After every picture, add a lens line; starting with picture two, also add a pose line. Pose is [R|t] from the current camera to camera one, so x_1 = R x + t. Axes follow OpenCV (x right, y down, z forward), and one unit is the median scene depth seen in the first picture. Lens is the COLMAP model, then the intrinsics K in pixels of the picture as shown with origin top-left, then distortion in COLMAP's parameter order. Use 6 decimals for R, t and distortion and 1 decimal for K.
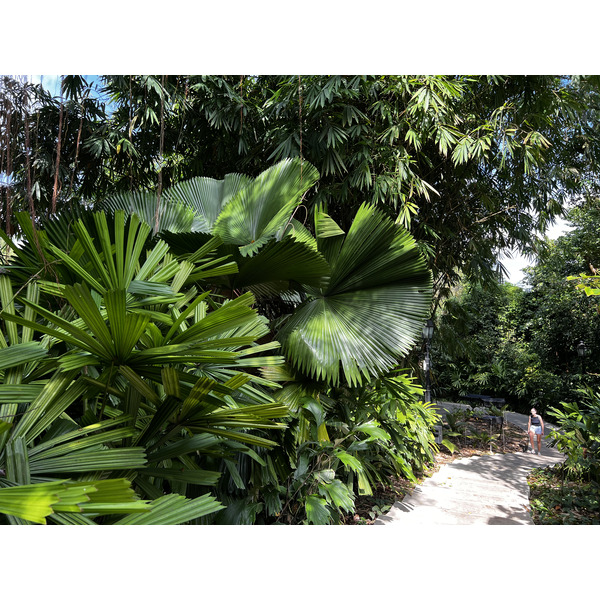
lens RADIAL K [[417.6, 0, 300.0], [0, 417.6, 300.0], [0, 0, 1]] dist [0.037480, -0.063789]
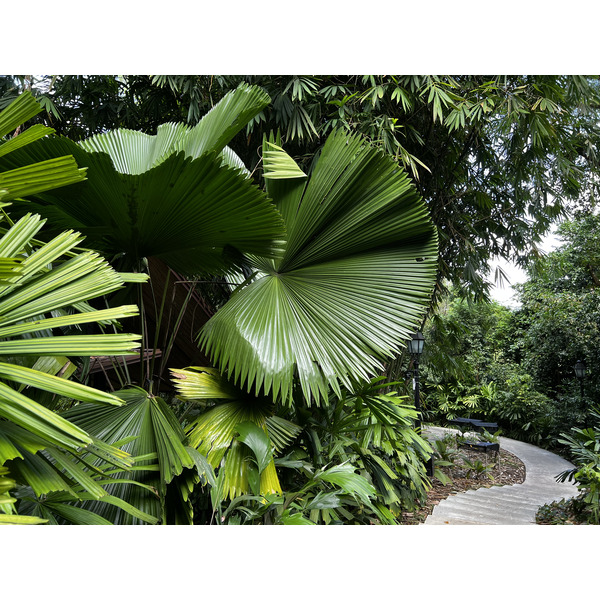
lens RADIAL K [[418.8, 0, 291.0], [0, 418.8, 303.8], [0, 0, 1]] dist [0.038342, -0.050847]
pose [[0.999822, 0.006129, 0.017828, 0.052235], [-0.005344, 0.999029, -0.043725, 0.053907], [-0.018078, 0.043622, 0.998885, 0.240412]]
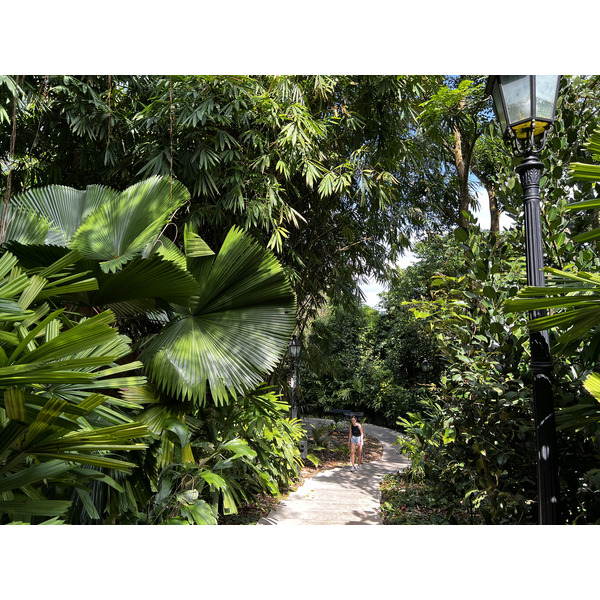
lens RADIAL K [[418.8, 0, 291.0], [0, 418.8, 303.8], [0, 0, 1]] dist [0.038342, -0.050847]
pose [[0.961206, 0.022129, 0.274941, 0.005141], [-0.011506, 0.999126, -0.040193, 0.000229], [-0.275590, 0.035470, 0.960621, -0.020831]]
